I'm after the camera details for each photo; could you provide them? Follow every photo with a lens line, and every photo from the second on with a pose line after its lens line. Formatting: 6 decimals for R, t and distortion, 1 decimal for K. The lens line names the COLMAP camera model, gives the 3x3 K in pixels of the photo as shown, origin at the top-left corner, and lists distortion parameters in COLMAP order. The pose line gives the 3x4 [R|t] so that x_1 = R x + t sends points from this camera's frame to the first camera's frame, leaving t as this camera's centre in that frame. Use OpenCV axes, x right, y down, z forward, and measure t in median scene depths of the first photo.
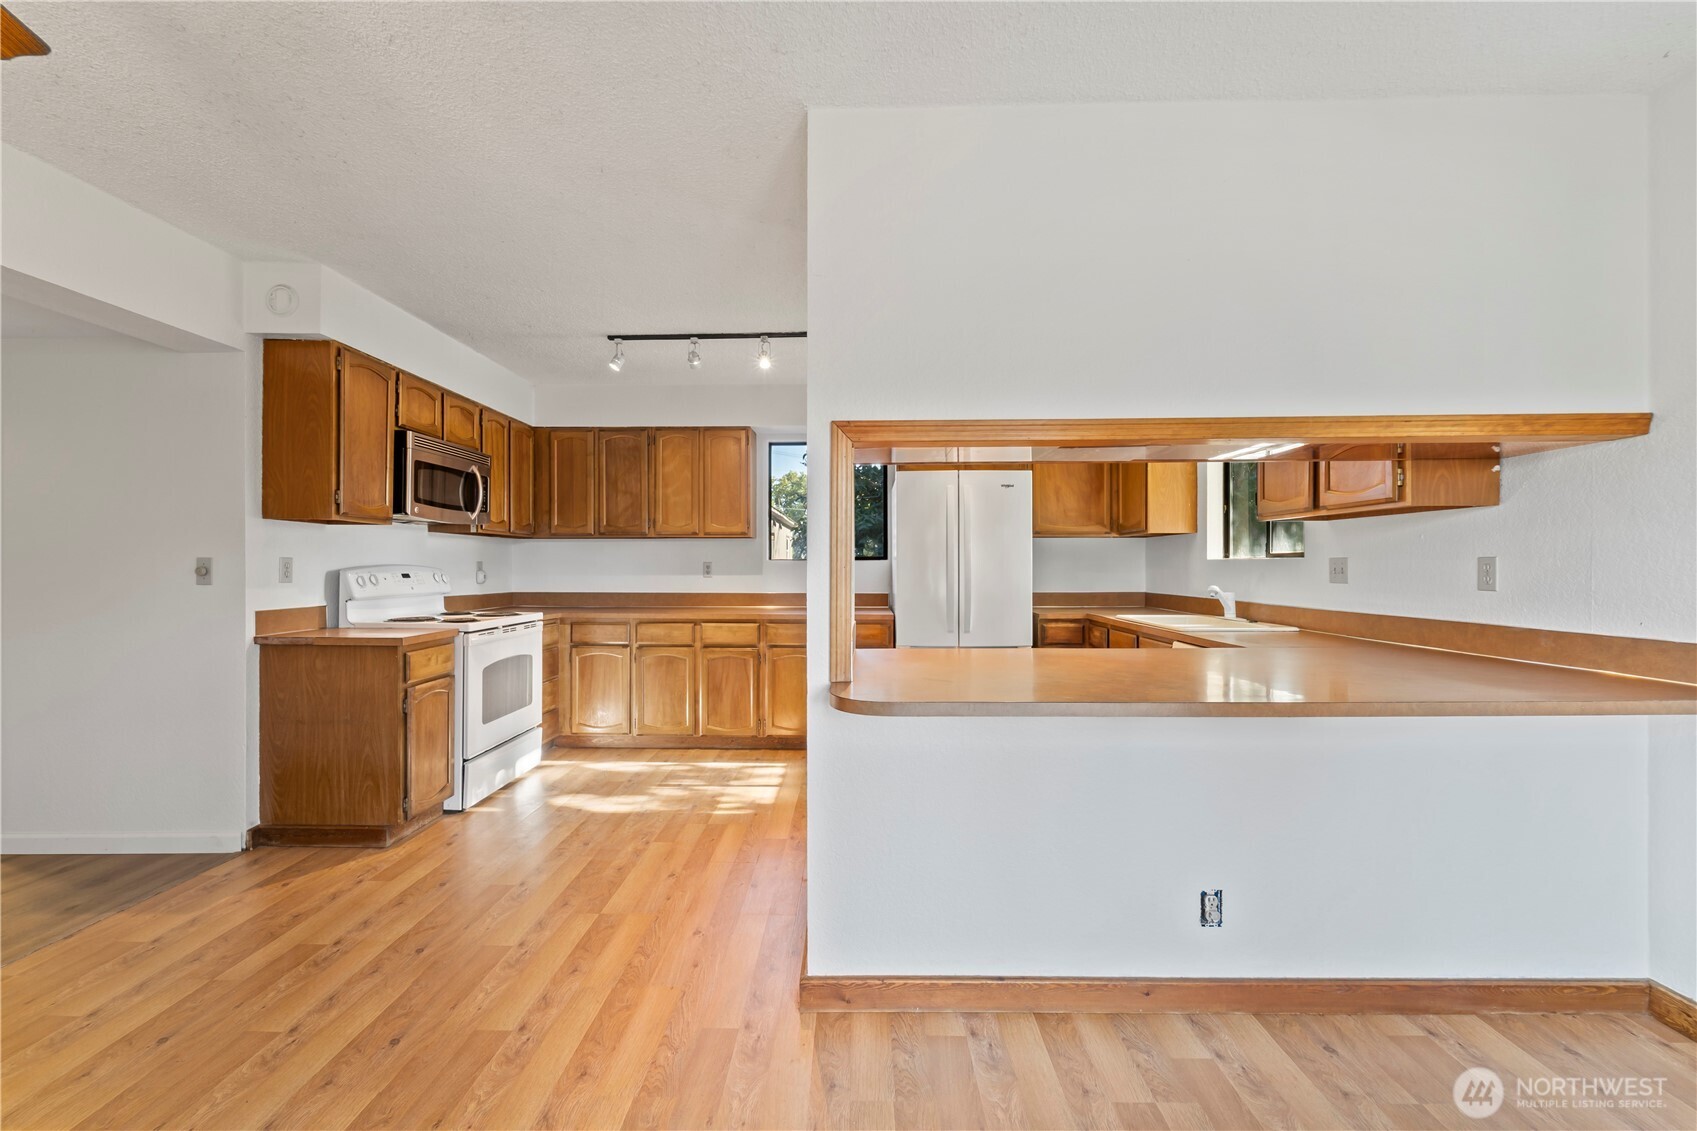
lens RADIAL K [[689.1, 0, 849.1], [0, 689.1, 567.8], [0, 0, 1]] dist [-0.003483, -0.000018]
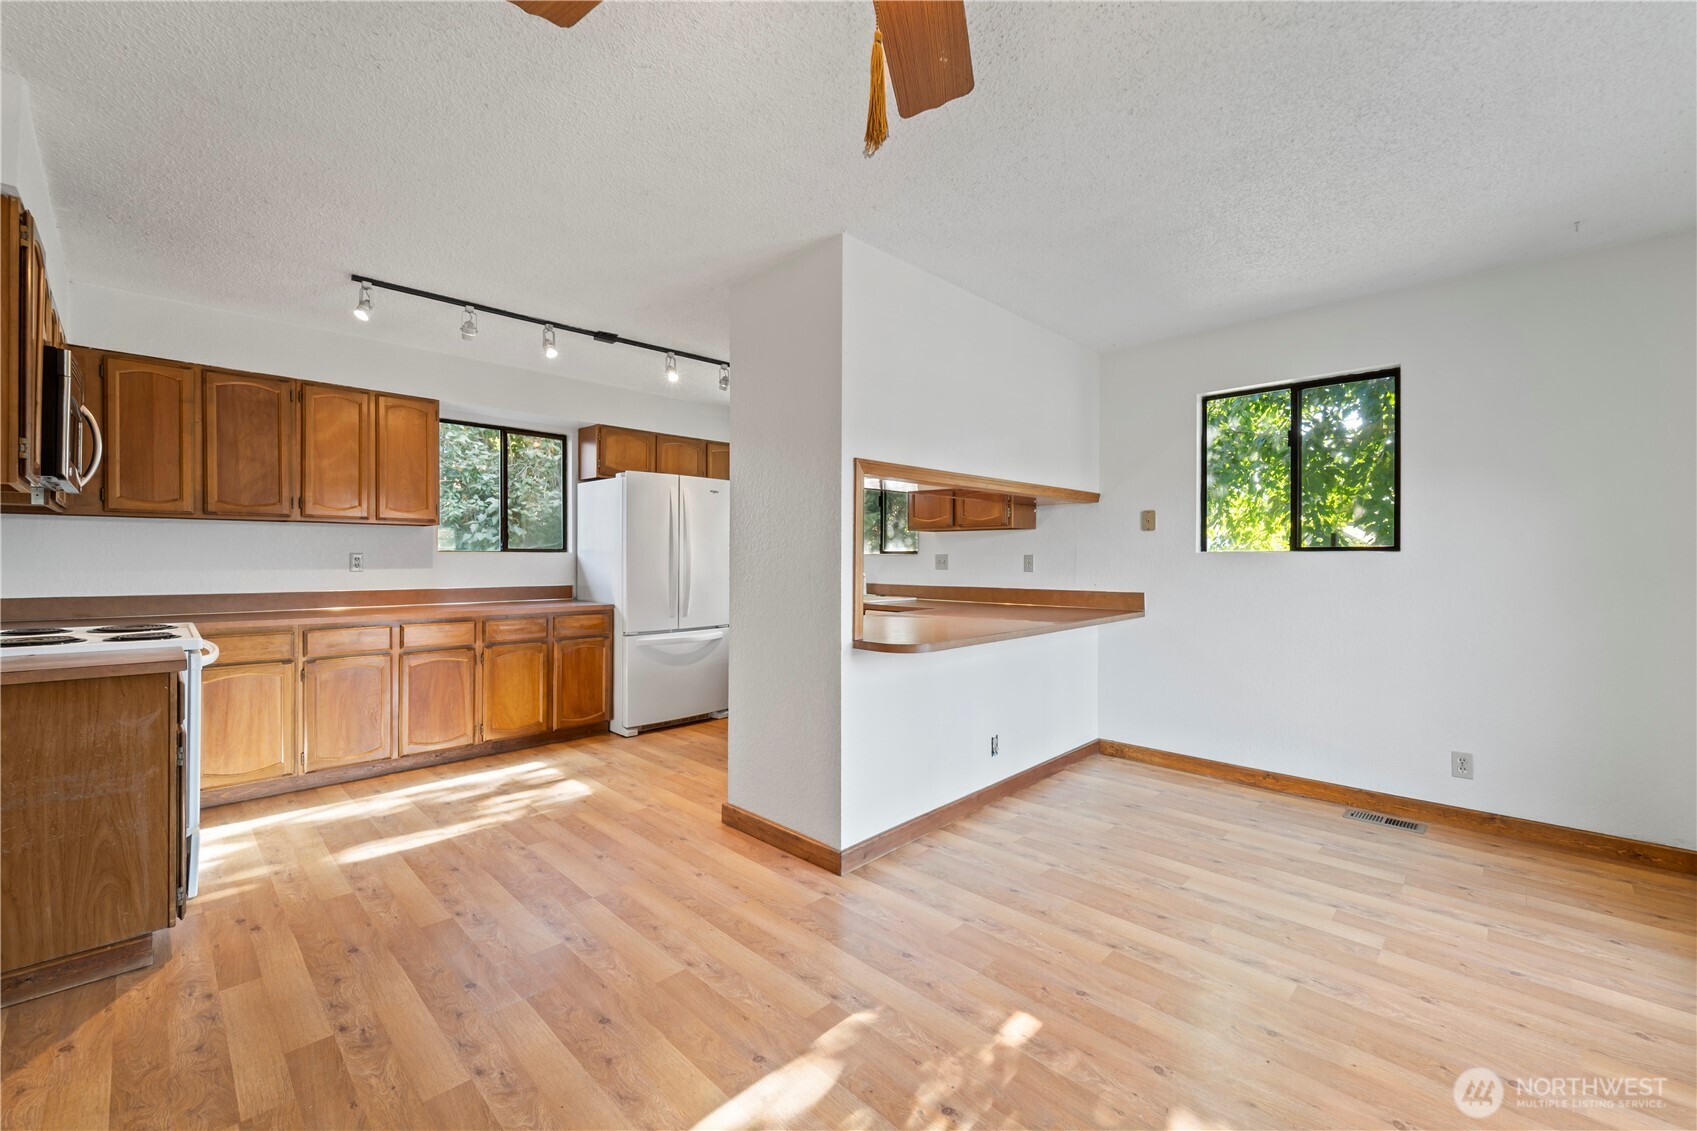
lens RADIAL K [[689.1, 0, 858.0], [0, 689.1, 556.5], [0, 0, 1]] dist [-0.003483, -0.000018]
pose [[0.678227, 0.004830, 0.734837, -0.620012], [-0.000378, 0.999981, -0.006224, 0.001094], [-0.734852, 0.003944, 0.678216, 0.011147]]
